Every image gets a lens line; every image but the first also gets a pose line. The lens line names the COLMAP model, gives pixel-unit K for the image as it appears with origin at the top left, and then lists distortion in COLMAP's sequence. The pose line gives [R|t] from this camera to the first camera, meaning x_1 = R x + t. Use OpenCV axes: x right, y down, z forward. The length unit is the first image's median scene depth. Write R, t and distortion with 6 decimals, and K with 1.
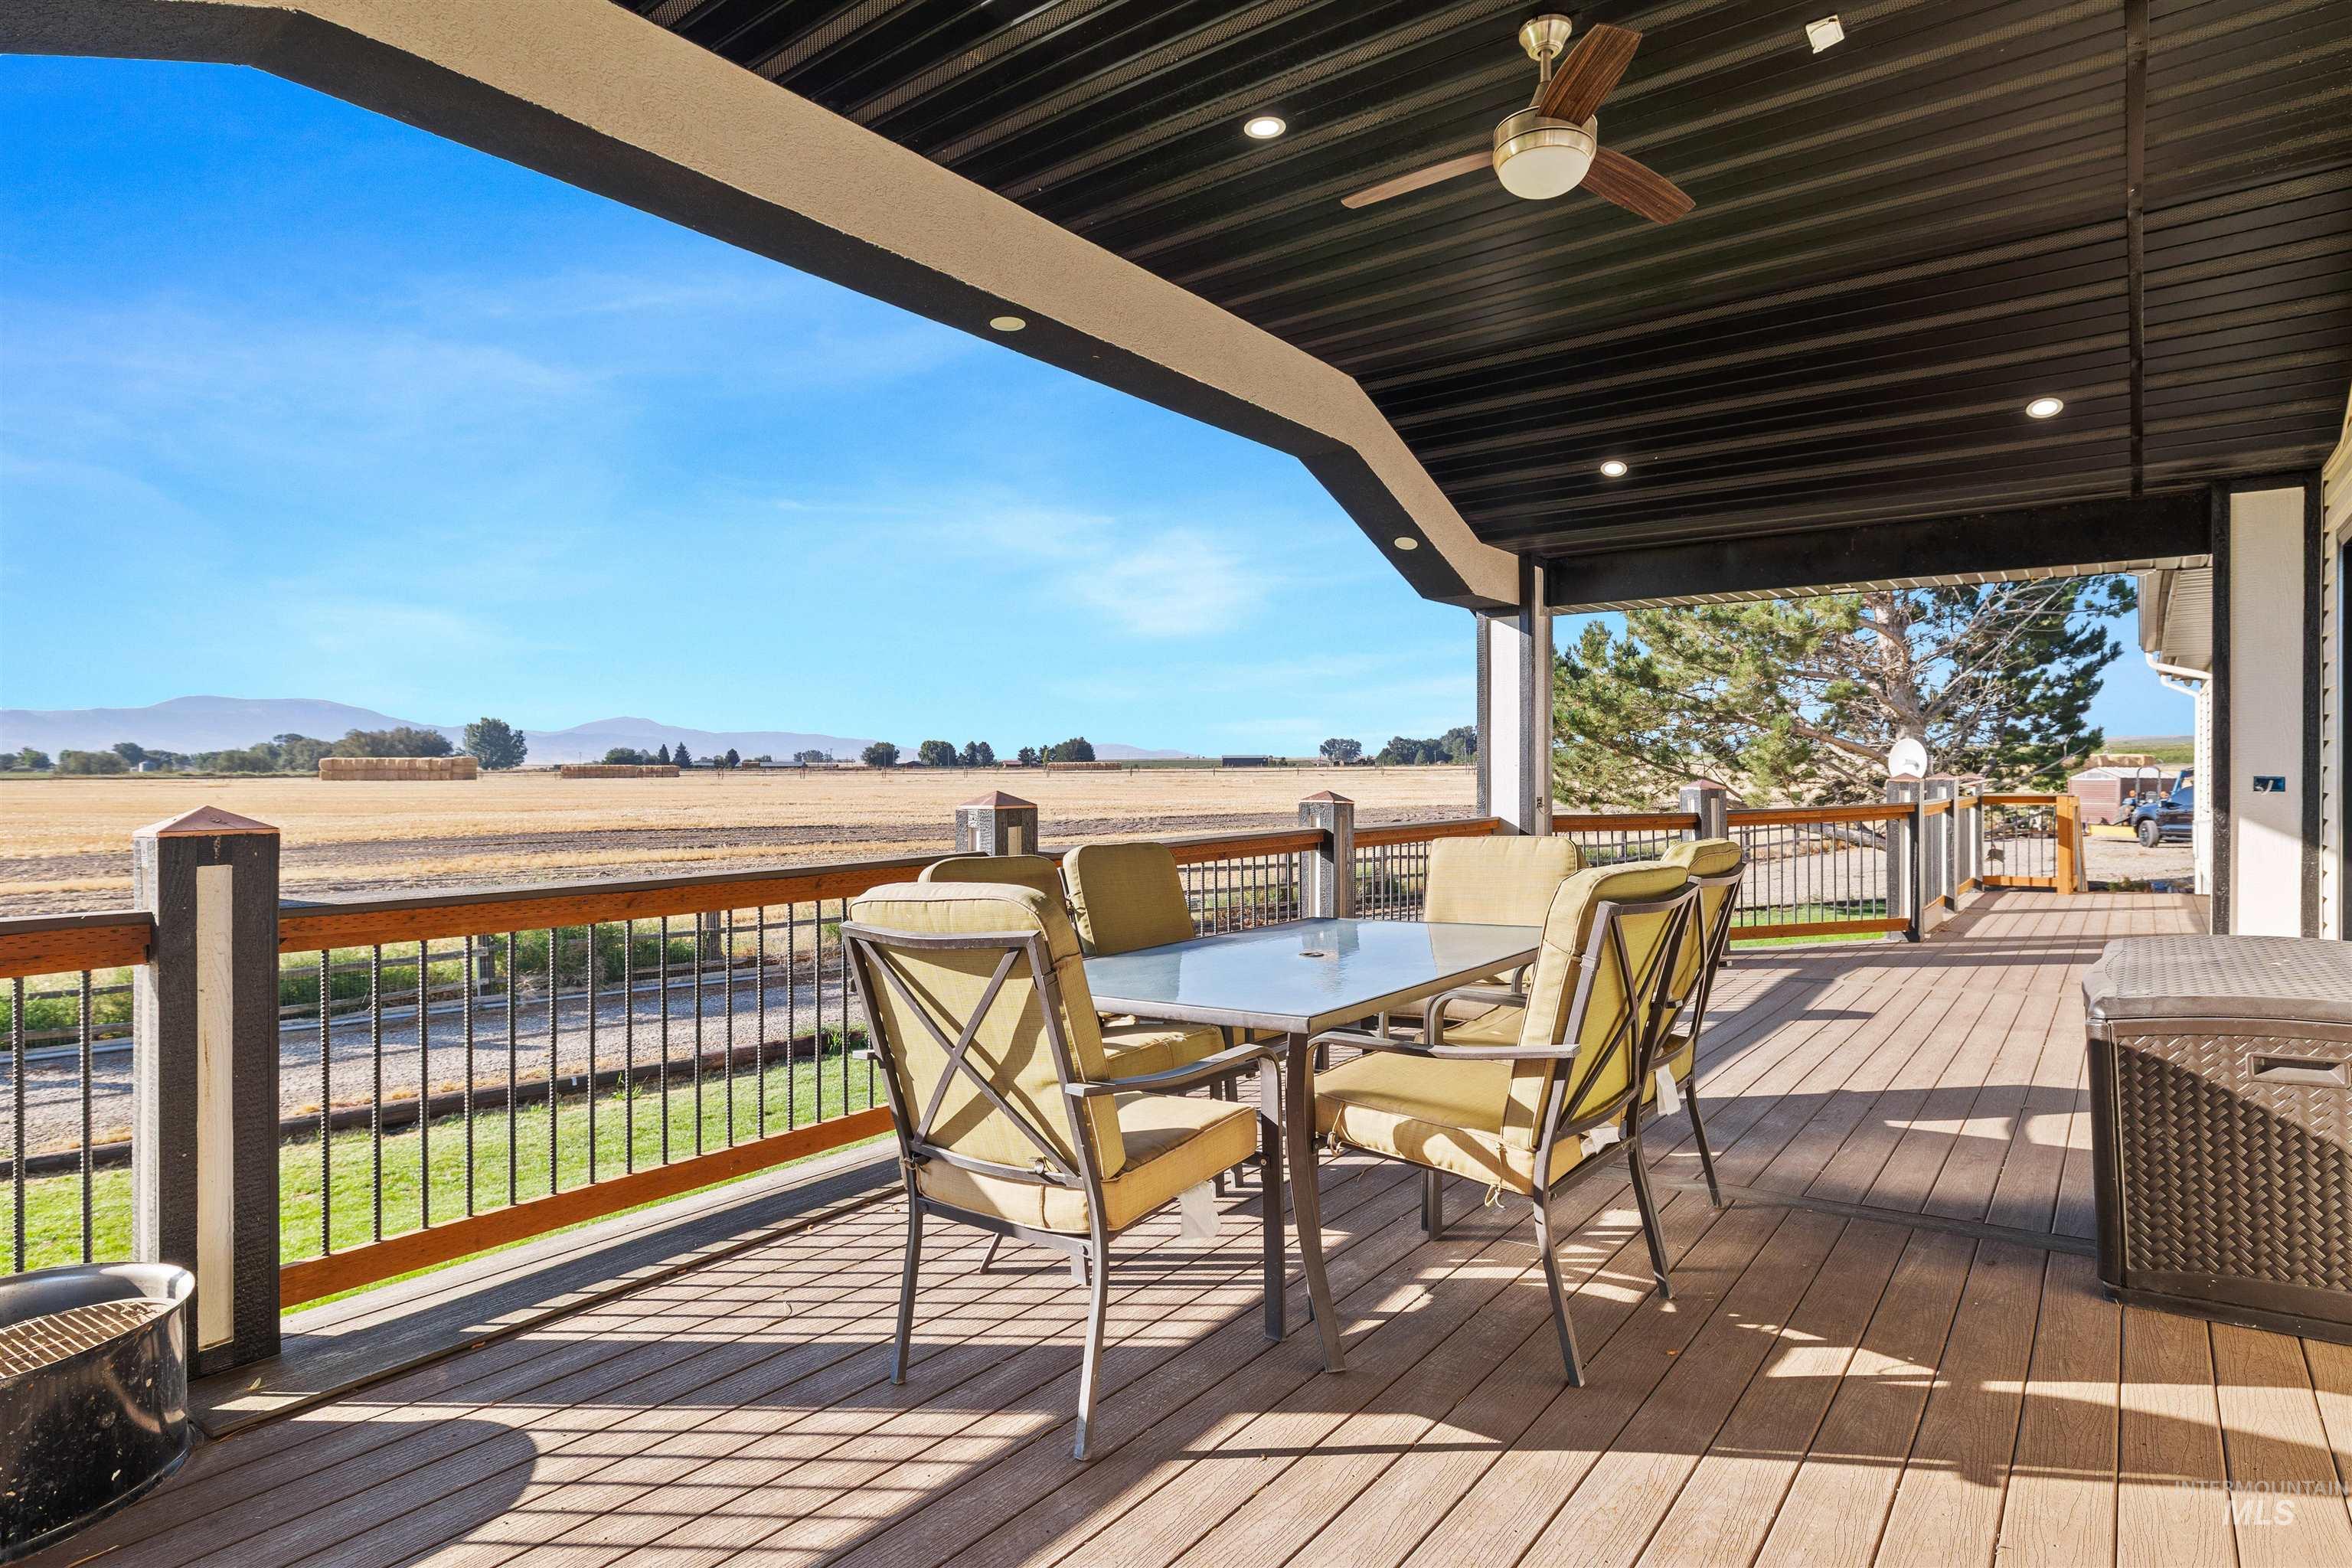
lens RADIAL K [[1207.9, 0, 1181.5], [0, 1207.9, 777.7], [0, 0, 1]] dist [-0.004464, 0.000101]
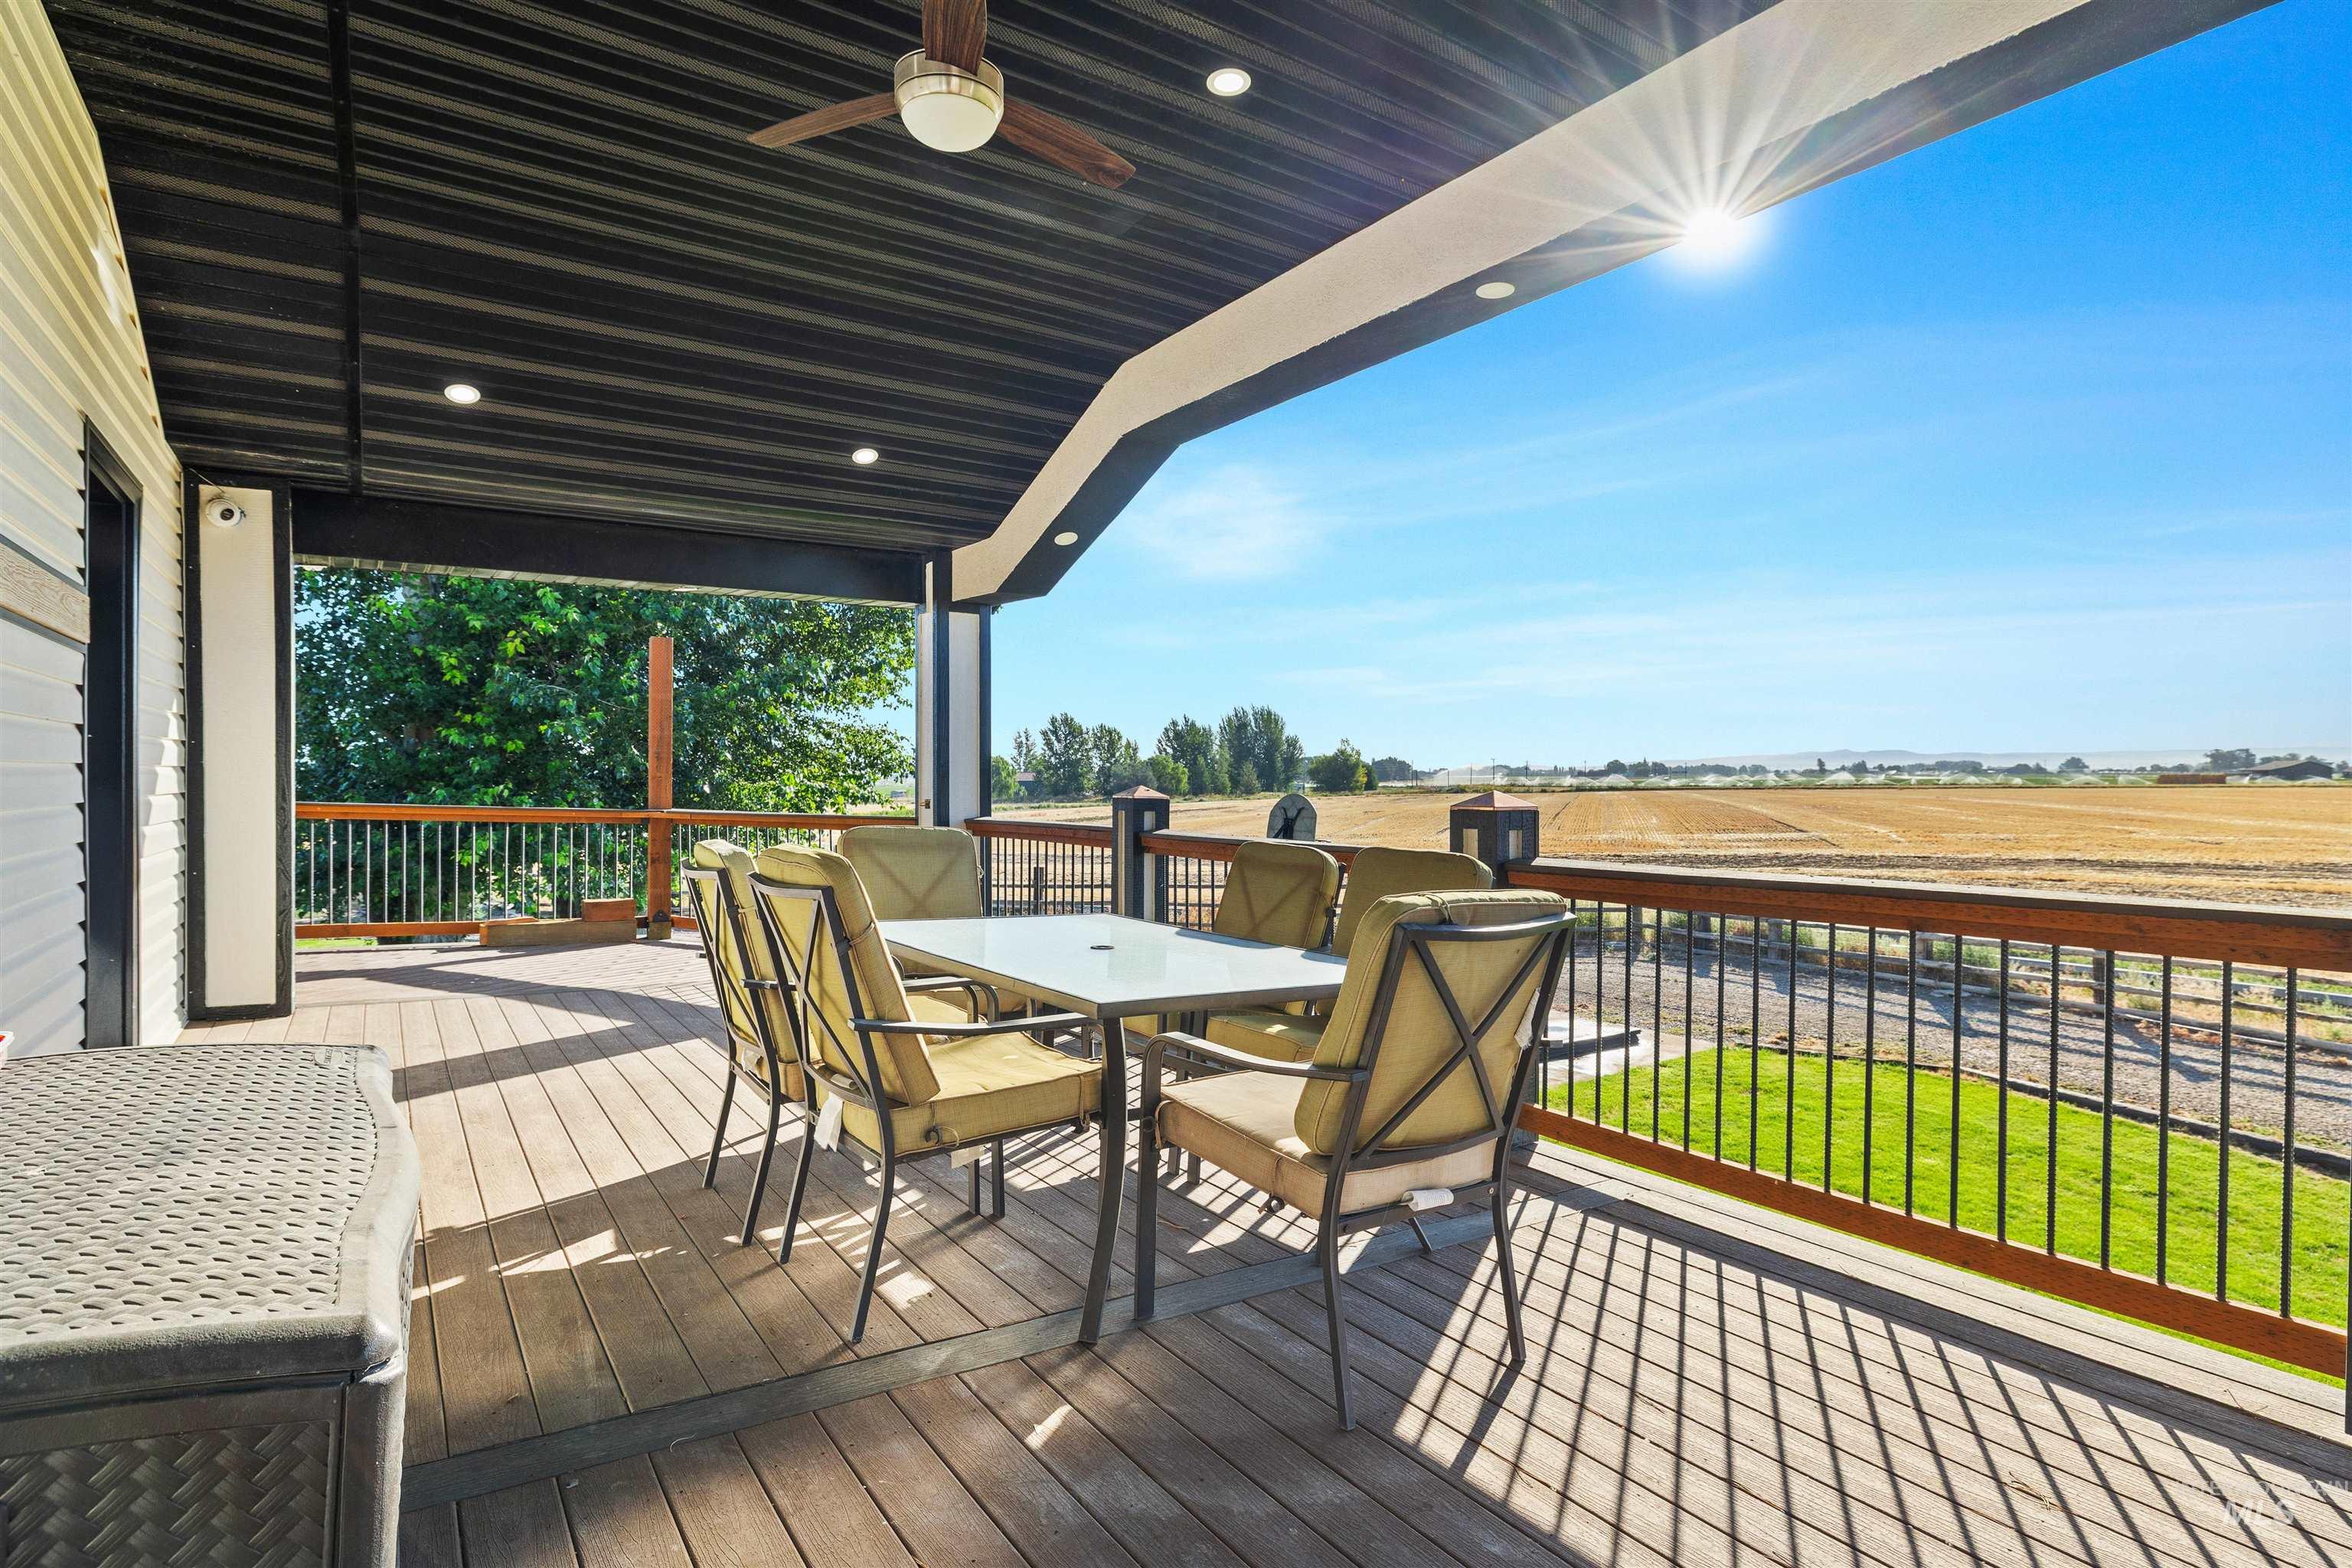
lens RADIAL K [[1207.9, 0, 1181.5], [0, 1207.9, 777.7], [0, 0, 1]] dist [-0.004464, 0.000101]
pose [[-0.305957, 0.001973, -0.952043, 1.437641], [-0.007802, 0.999959, 0.004579, -0.006544], [0.952013, 0.008829, -0.305929, 1.850132]]
